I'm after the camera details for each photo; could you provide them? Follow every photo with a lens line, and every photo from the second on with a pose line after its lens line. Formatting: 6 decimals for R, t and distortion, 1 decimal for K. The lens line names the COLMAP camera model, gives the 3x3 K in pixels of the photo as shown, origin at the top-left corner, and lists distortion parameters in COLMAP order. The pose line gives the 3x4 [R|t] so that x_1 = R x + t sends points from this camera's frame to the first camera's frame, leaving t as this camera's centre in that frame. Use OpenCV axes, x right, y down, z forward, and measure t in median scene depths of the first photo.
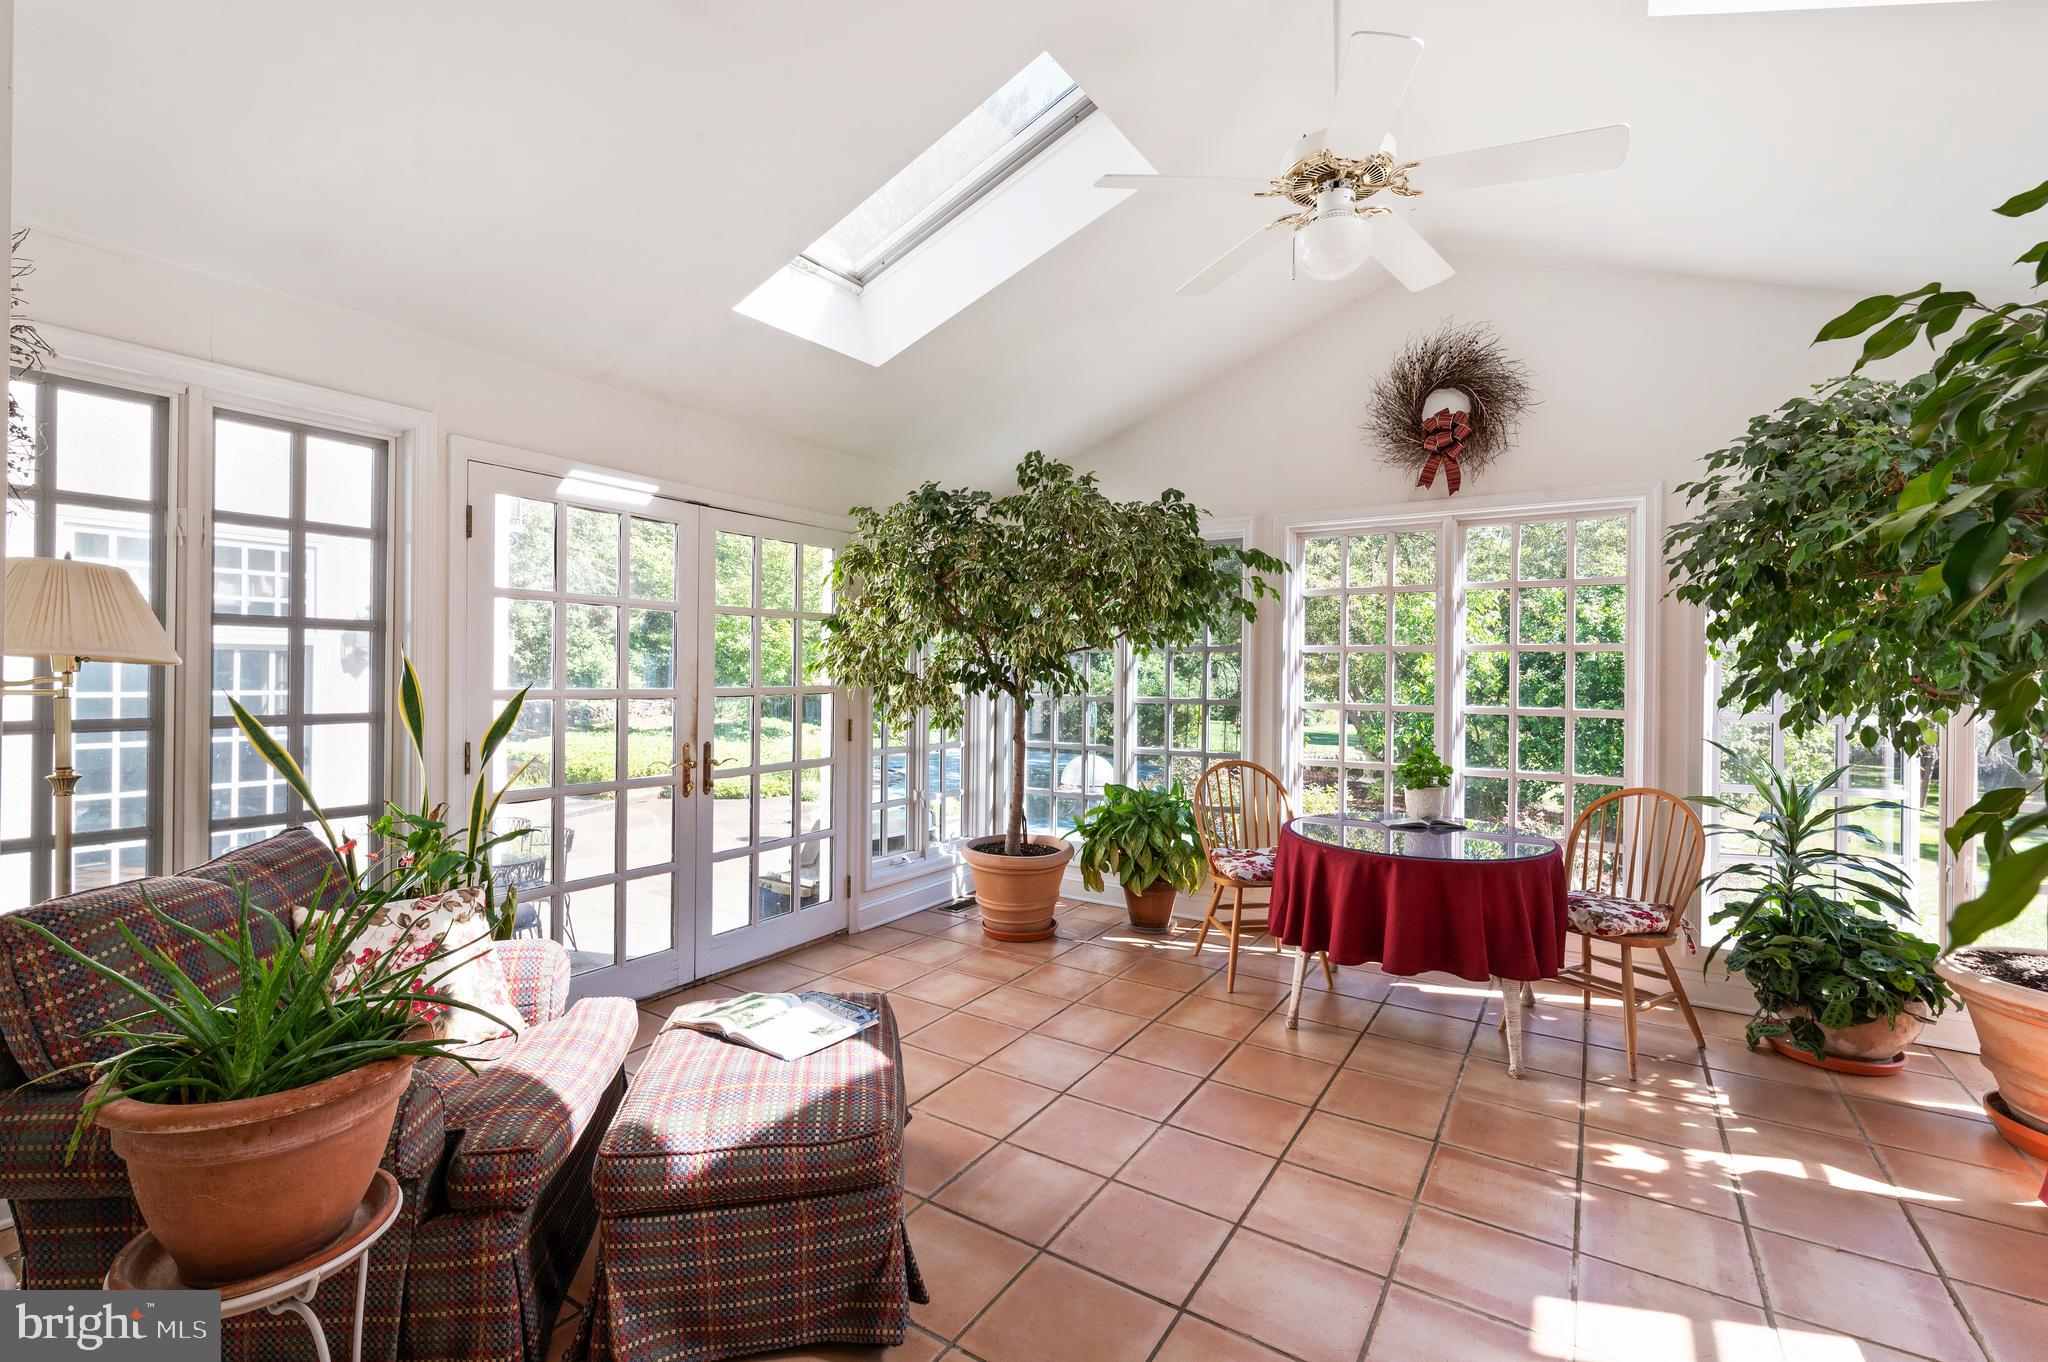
lens RADIAL K [[885.2, 0, 1032.8], [0, 885.2, 676.7], [0, 0, 1]] dist [0.003205, -0.001838]
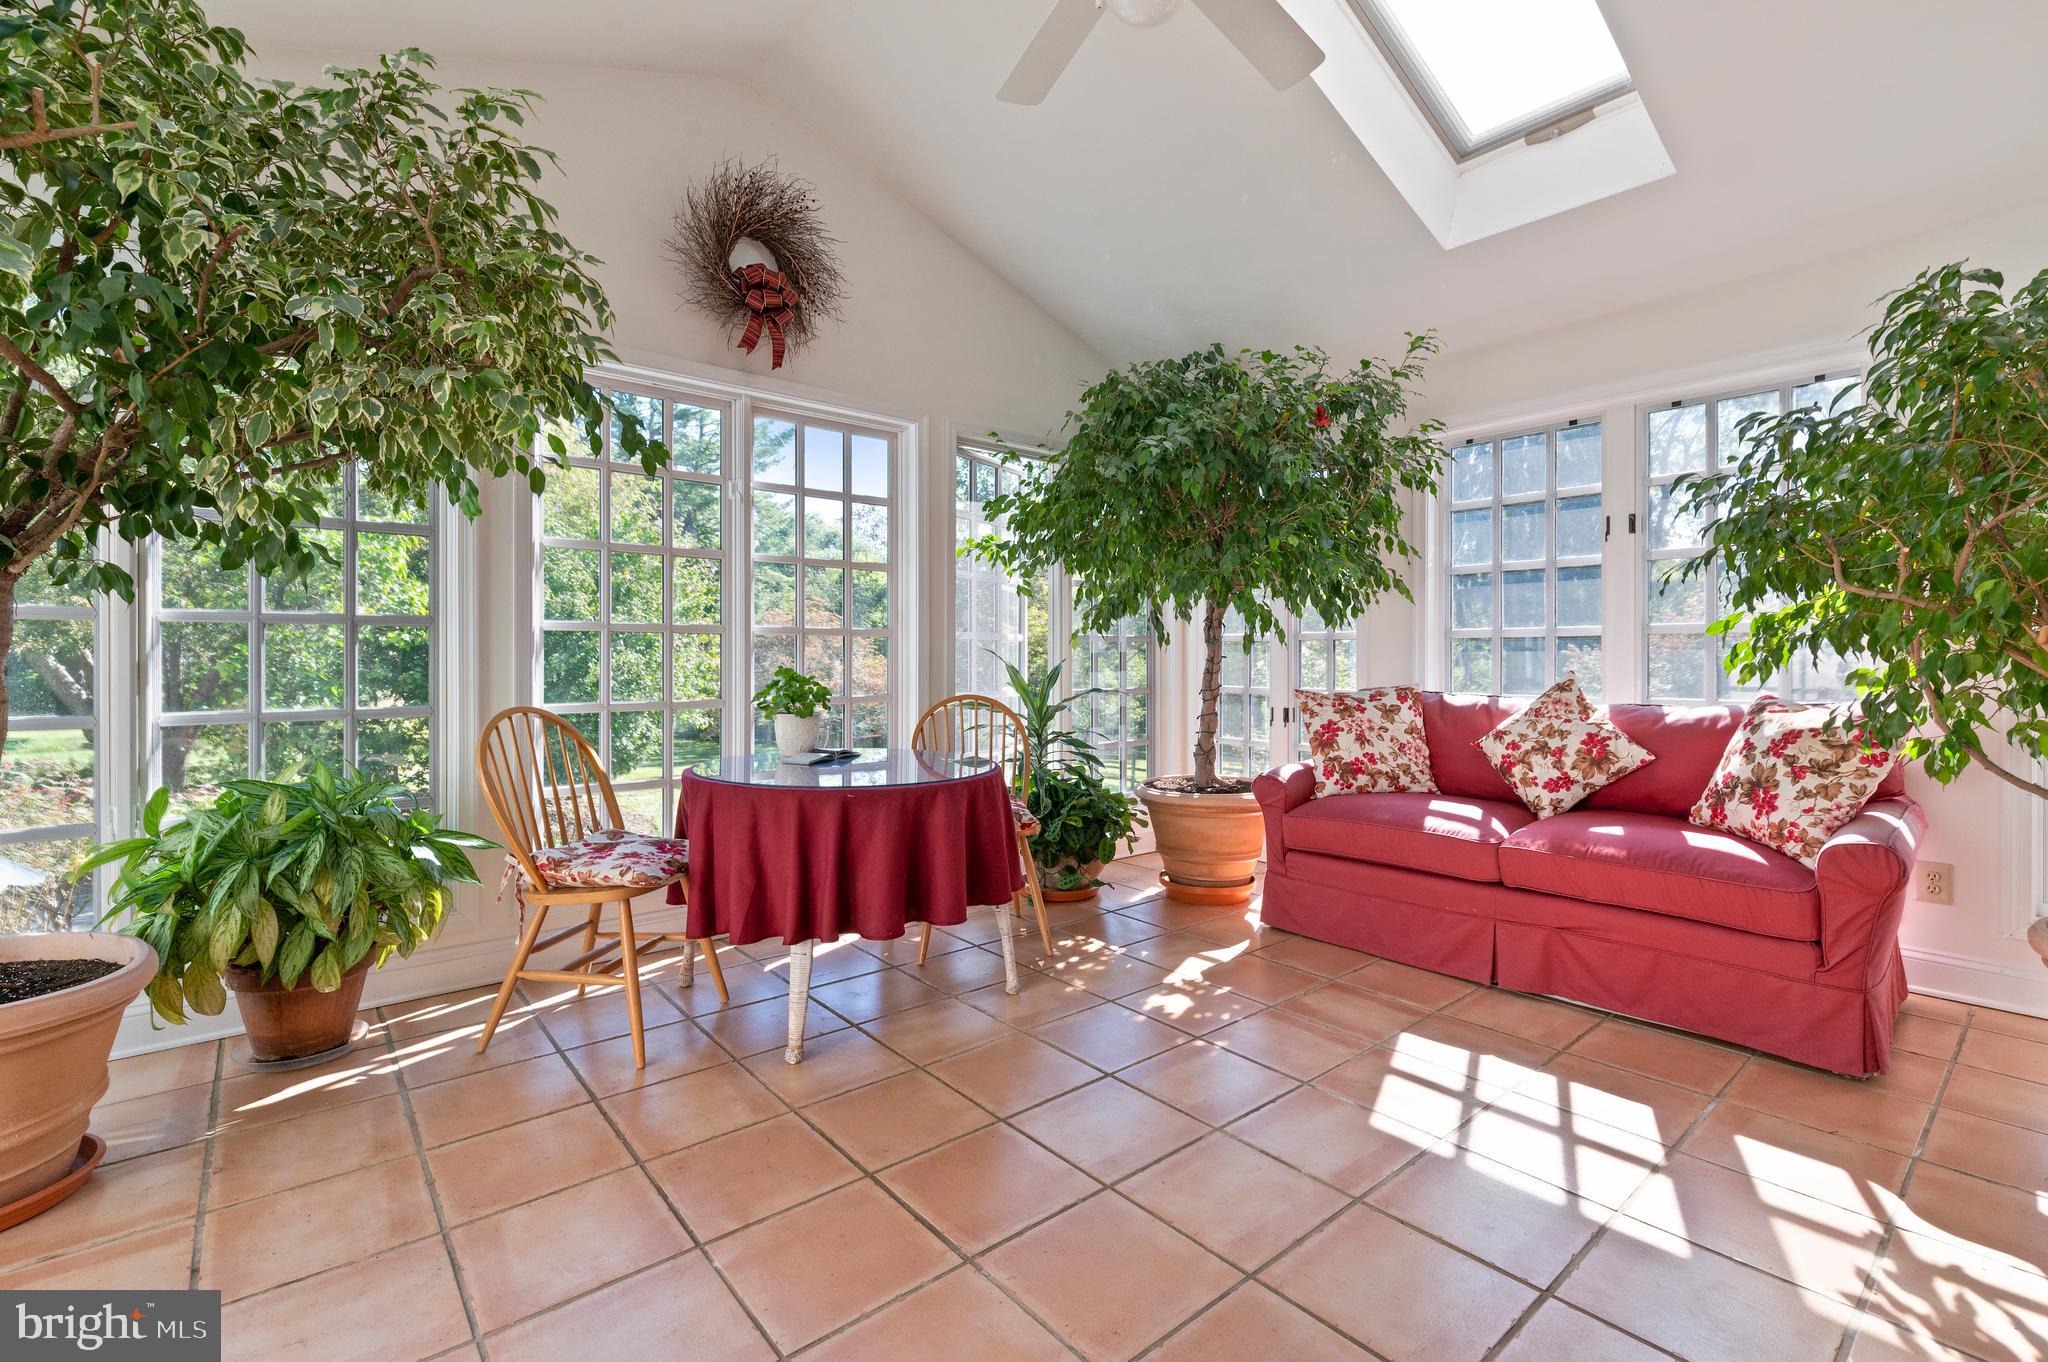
lens RADIAL K [[885.2, 0, 1025.2], [0, 885.2, 681.0], [0, 0, 1]] dist [0.003205, -0.001838]
pose [[0.300865, -0.029791, 0.953201, -0.325005], [0.007188, 0.999554, 0.028971, 0.080799], [-0.953640, -0.001865, 0.300945, 0.643463]]
